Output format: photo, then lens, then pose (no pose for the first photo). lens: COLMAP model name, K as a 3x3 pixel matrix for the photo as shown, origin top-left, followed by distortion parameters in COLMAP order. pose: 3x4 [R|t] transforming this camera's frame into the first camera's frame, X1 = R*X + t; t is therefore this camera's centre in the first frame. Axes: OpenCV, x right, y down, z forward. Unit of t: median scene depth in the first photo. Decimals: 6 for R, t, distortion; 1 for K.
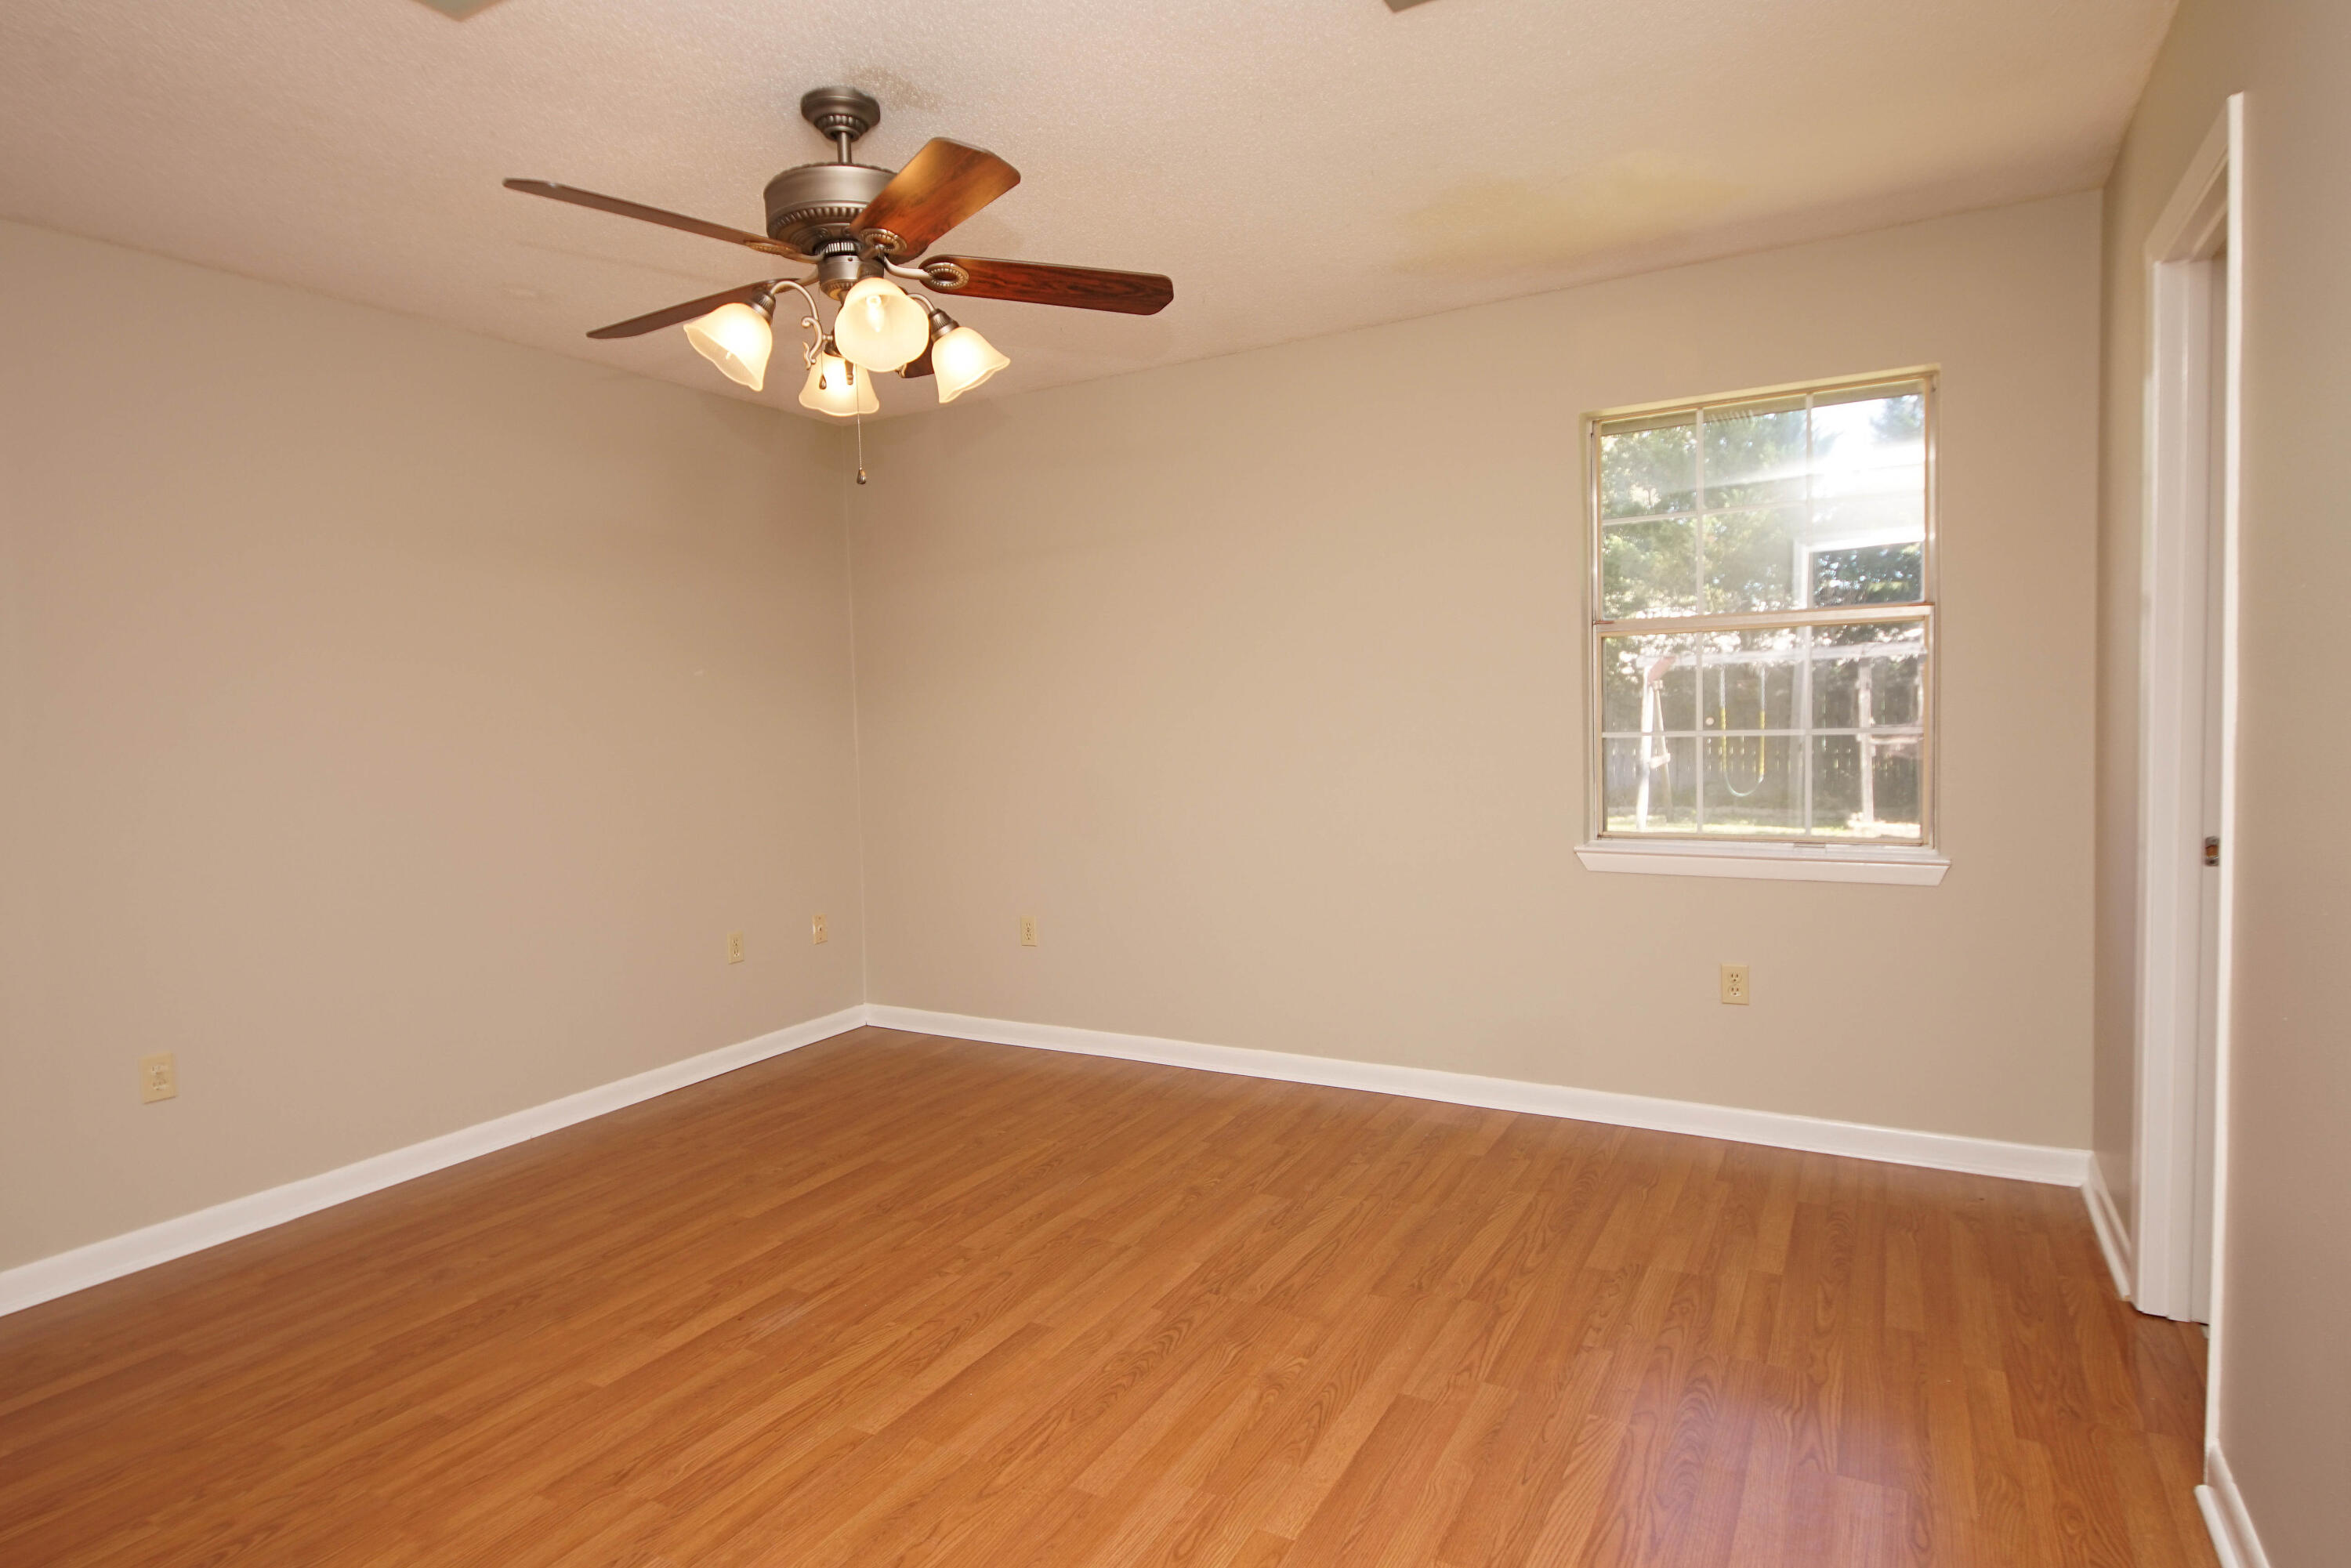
lens RADIAL K [[1267.9, 0, 1179.3], [0, 1267.9, 764.7], [0, 0, 1]] dist [0.029569, -0.019565]
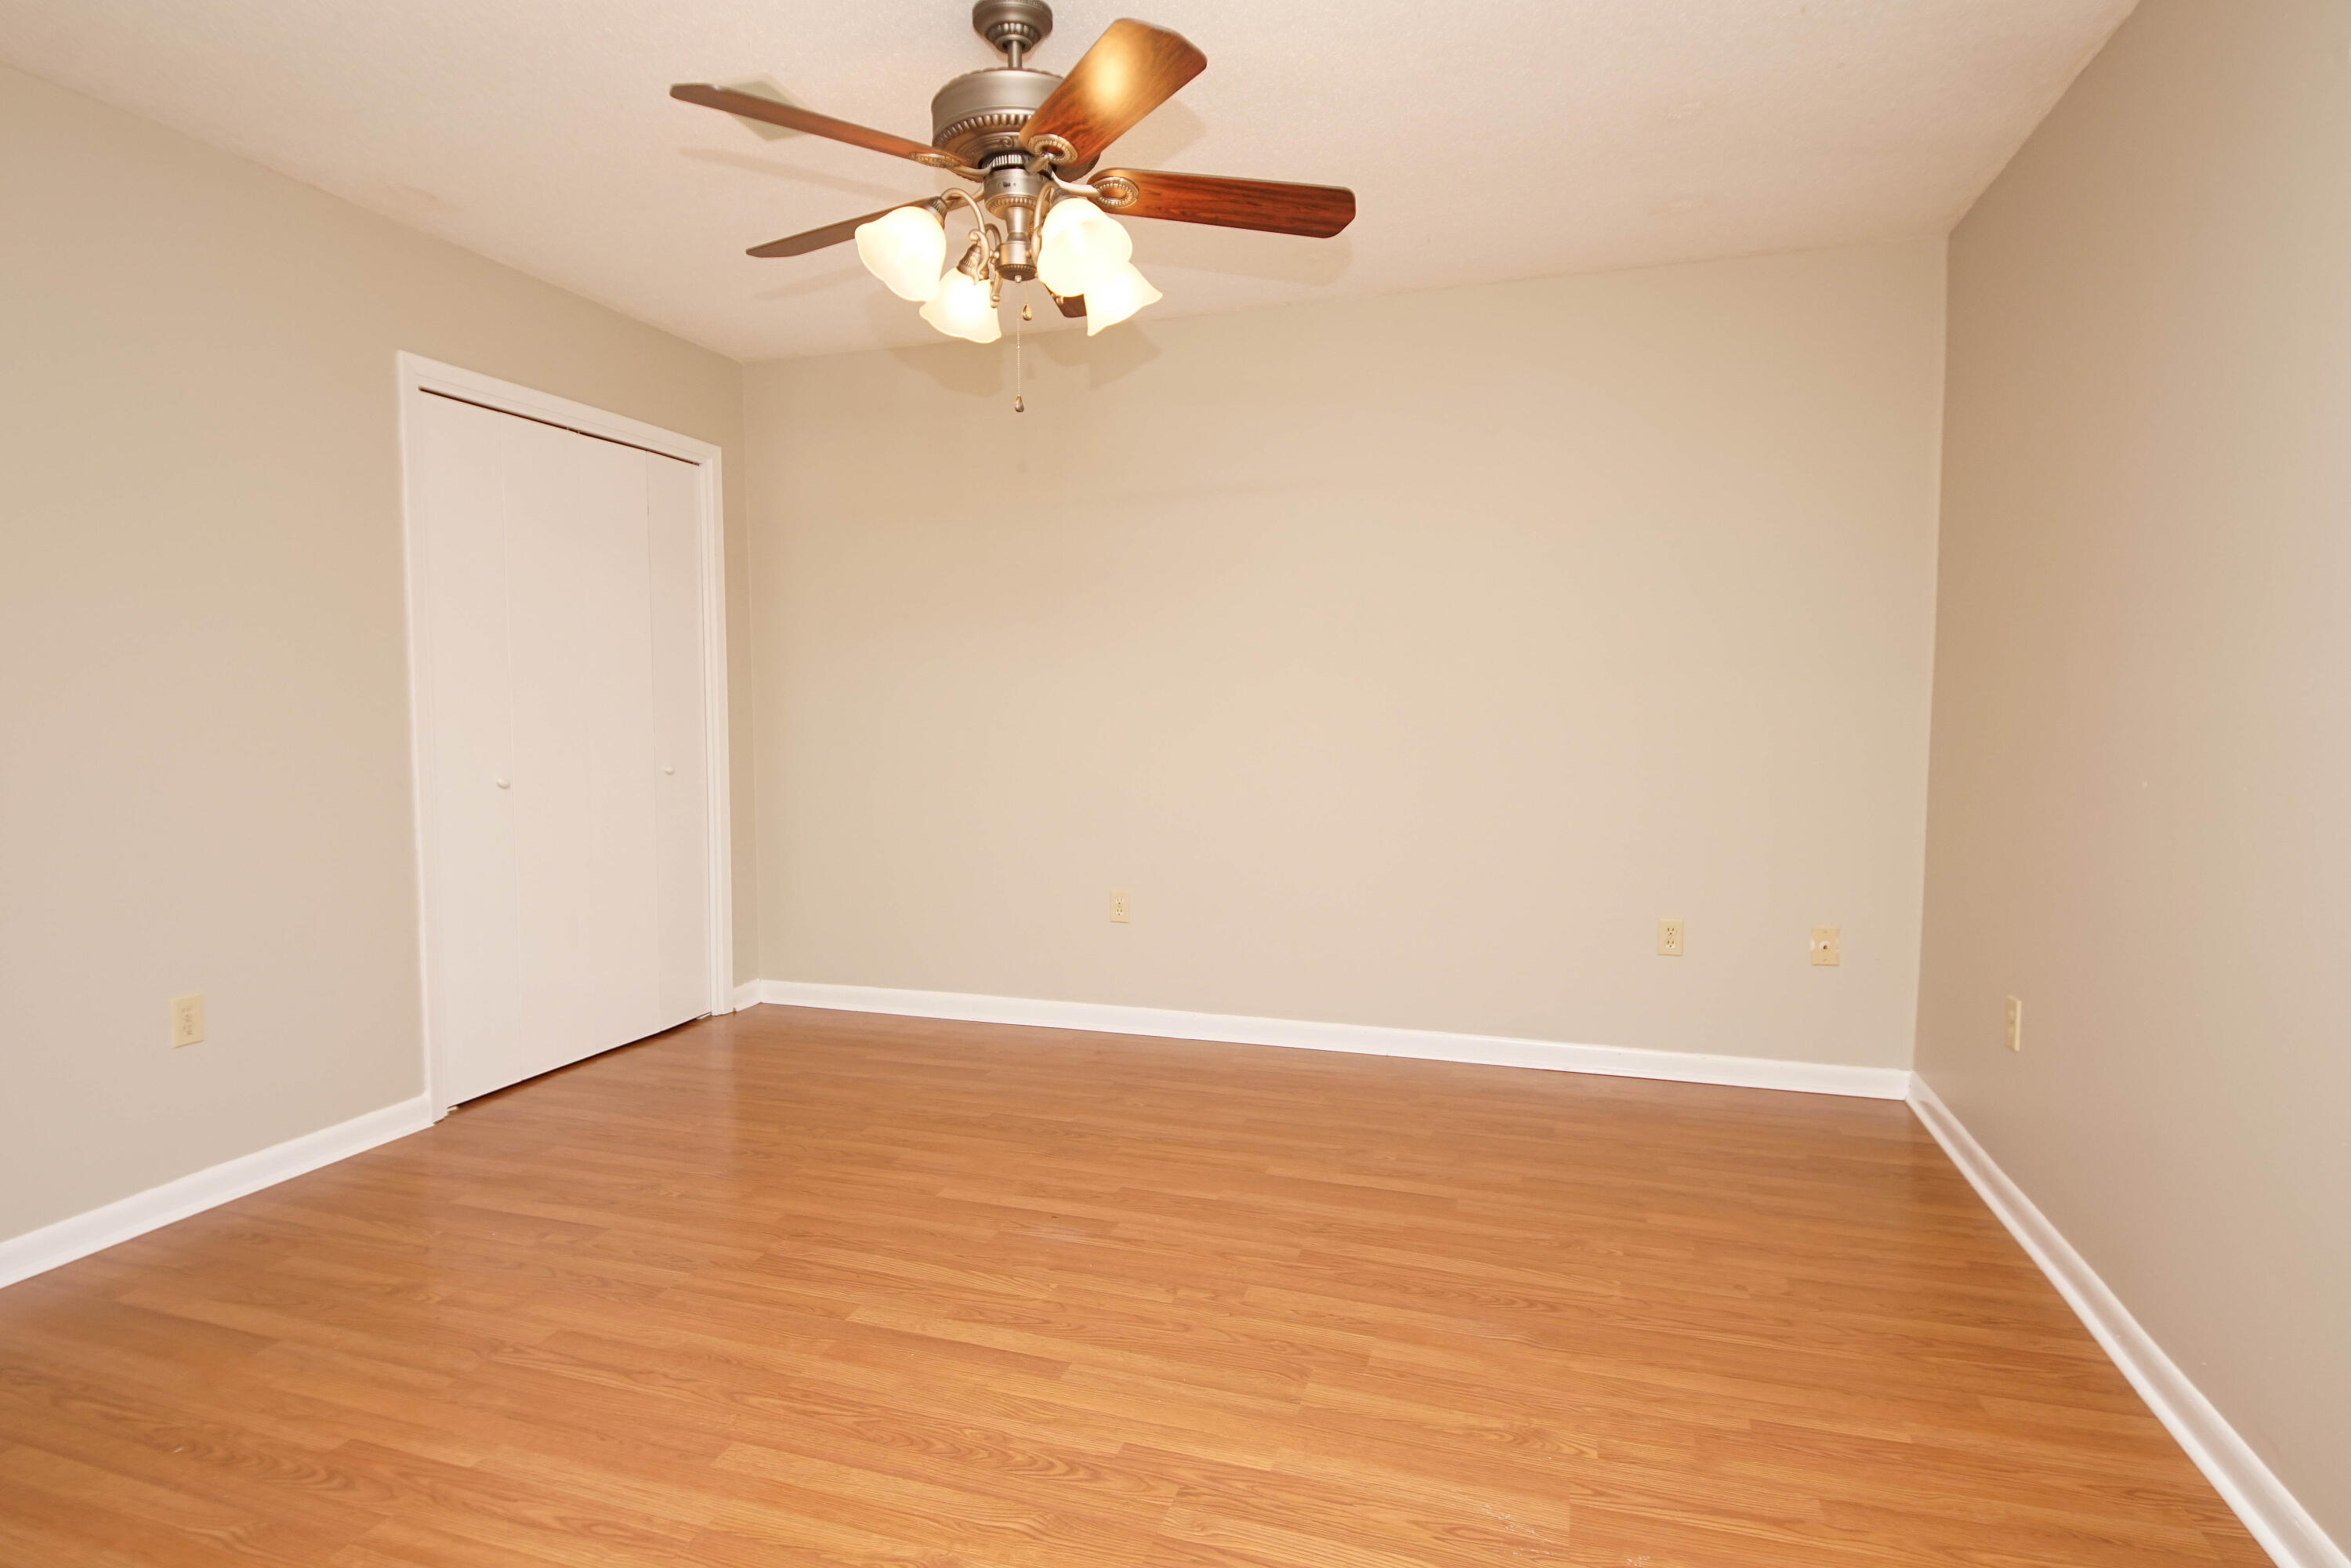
lens RADIAL K [[1267.9, 0, 1126.0], [0, 1267.9, 806.8], [0, 0, 1]] dist [0.029569, -0.019565]
pose [[0.181131, 0.119027, -0.976230, 0.654959], [-0.044795, 0.992617, 0.112713, -0.031795], [0.982438, 0.023315, 0.185126, 0.832413]]
